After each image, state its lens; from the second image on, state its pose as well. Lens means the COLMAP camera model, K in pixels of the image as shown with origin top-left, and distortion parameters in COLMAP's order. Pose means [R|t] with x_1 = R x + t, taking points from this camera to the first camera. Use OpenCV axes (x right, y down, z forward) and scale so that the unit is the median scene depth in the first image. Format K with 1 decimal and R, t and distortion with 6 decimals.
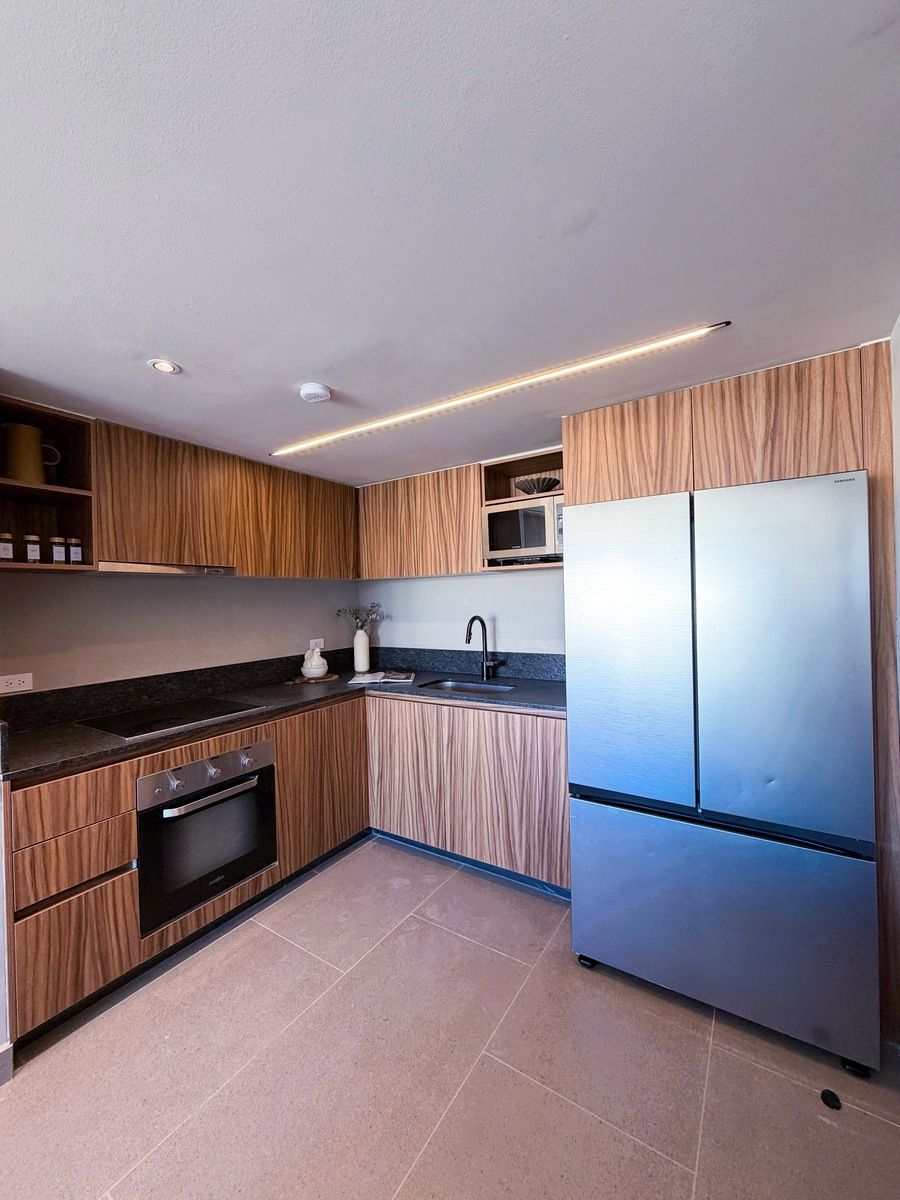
lens RADIAL K [[479.5, 0, 450.2], [0, 479.5, 597.6], [0, 0, 1]] dist [0.000148, 0.000235]
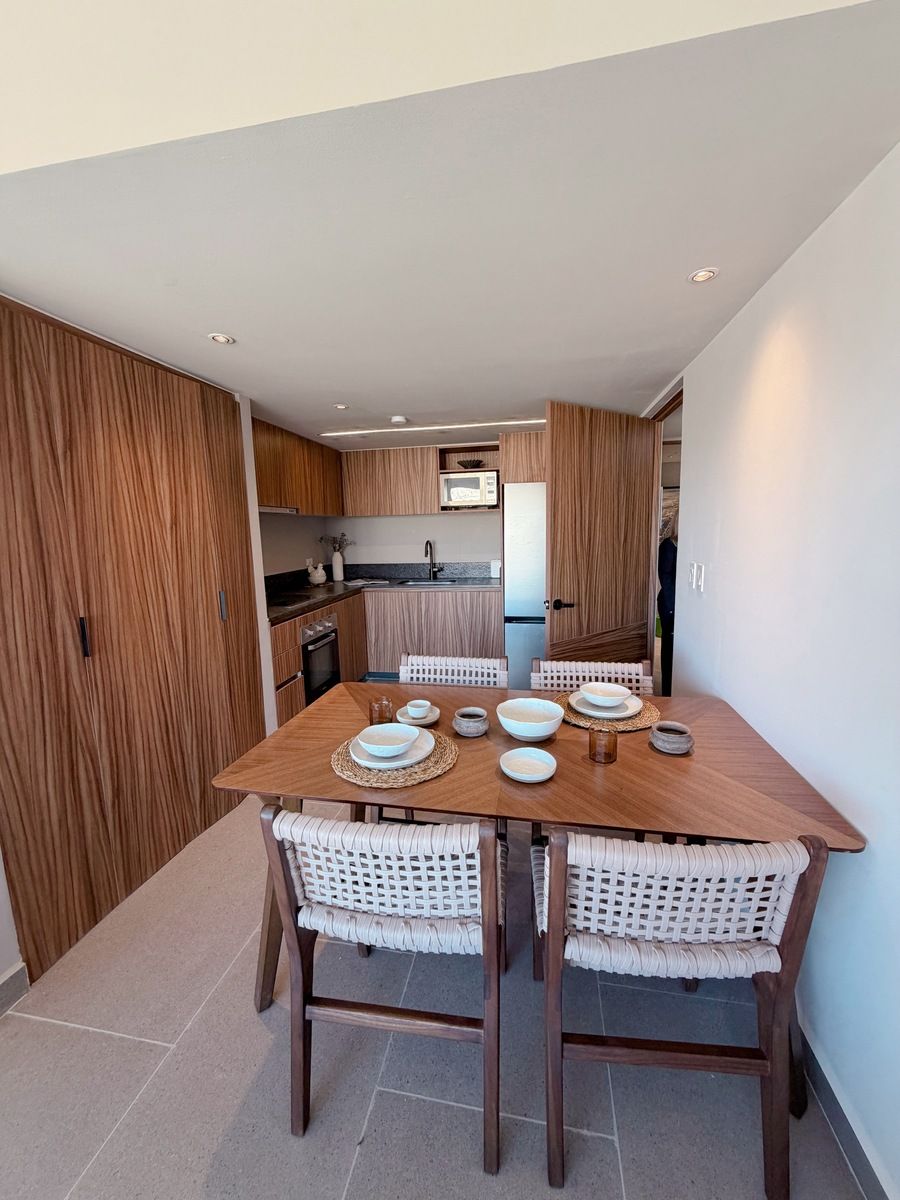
lens RADIAL K [[479.5, 0, 450.2], [0, 479.5, 597.6], [0, 0, 1]] dist [0.000148, 0.000235]
pose [[0.928035, -0.054563, 0.368476, -0.477704], [0.003474, 0.990439, 0.137910, 0.006591], [-0.372478, -0.126705, 0.919351, -0.536912]]
